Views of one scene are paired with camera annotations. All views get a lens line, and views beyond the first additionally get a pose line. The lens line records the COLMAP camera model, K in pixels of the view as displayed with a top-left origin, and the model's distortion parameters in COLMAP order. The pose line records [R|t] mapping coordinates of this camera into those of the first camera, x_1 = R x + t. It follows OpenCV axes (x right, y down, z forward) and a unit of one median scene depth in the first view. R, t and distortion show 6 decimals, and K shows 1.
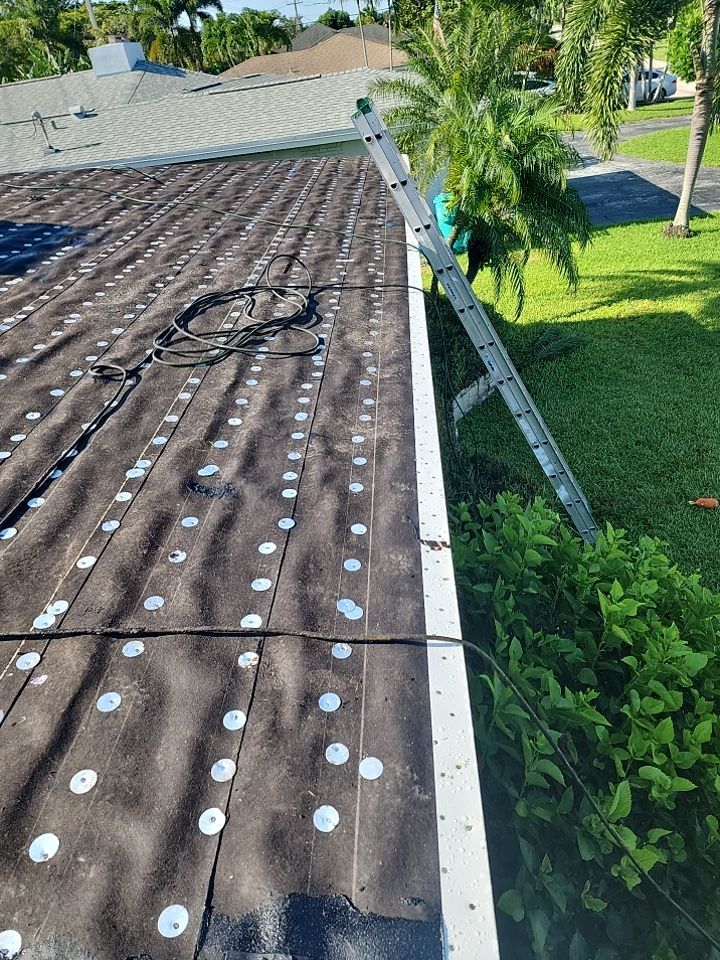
lens RADIAL K [[651.4, 0, 366.3], [0, 651.4, 481.1], [0, 0, 1]] dist [0.078400, -0.069090]
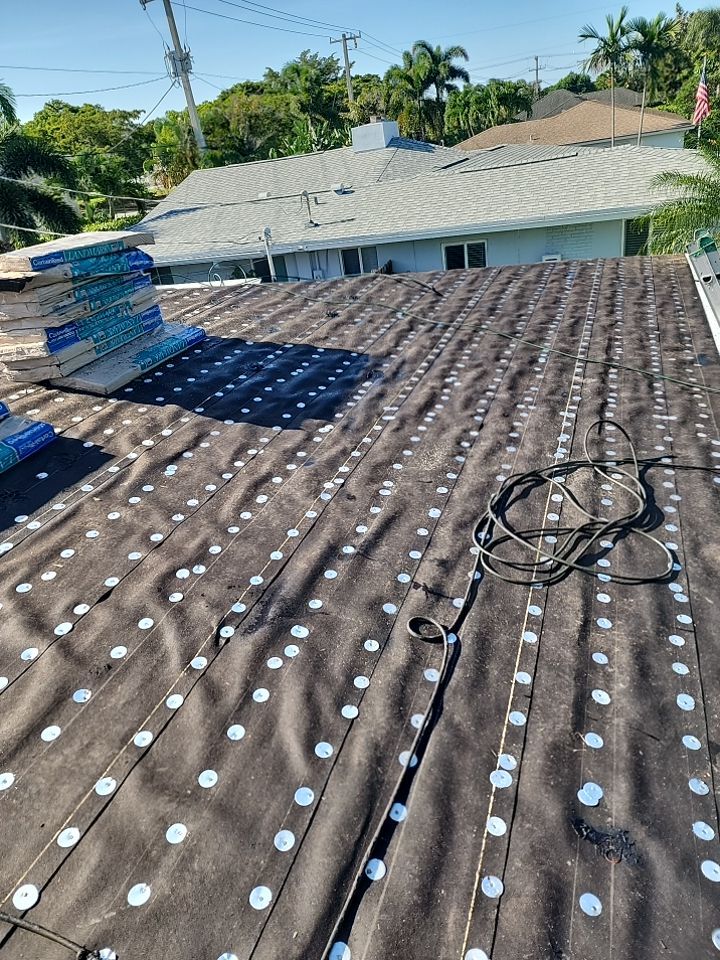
lens RADIAL K [[651.4, 0, 350.0], [0, 651.4, 473.5], [0, 0, 1]] dist [0.078400, -0.069090]
pose [[0.949172, 0.134605, -0.284525, -0.215313], [-0.155953, 0.986306, -0.053652, -0.194602], [0.273407, 0.095297, 0.957166, 0.077734]]
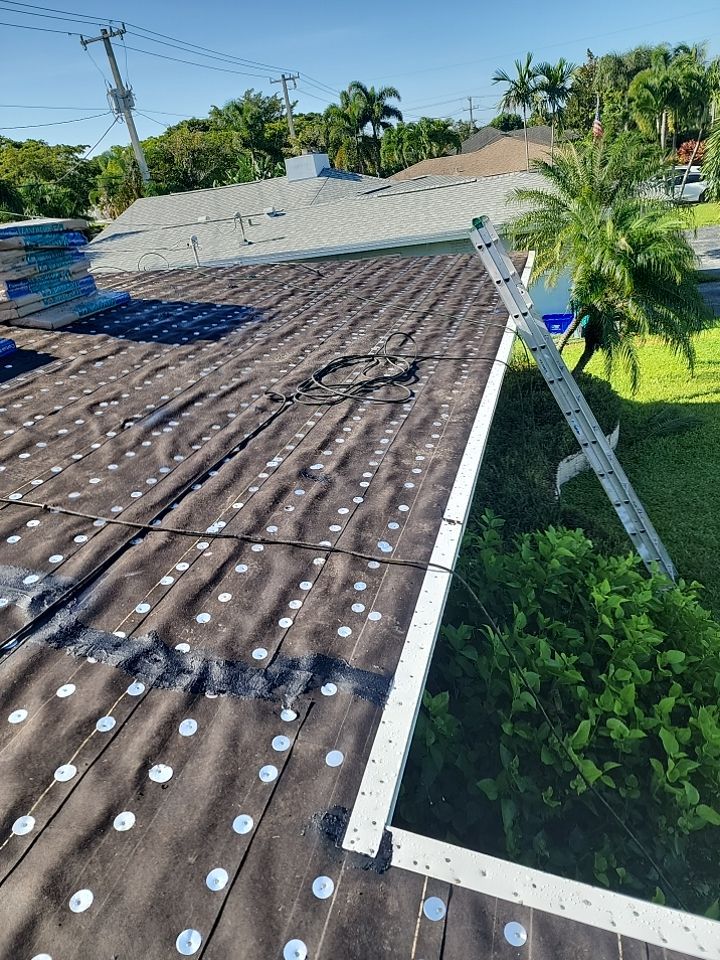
lens RADIAL K [[651.4, 0, 369.1], [0, 651.4, 467.2], [0, 0, 1]] dist [0.078400, -0.069090]
pose [[0.974902, 0.079039, -0.208130, 0.125949], [-0.104500, 0.987933, -0.114315, 0.093257], [0.196583, 0.133196, 0.971398, -0.295110]]
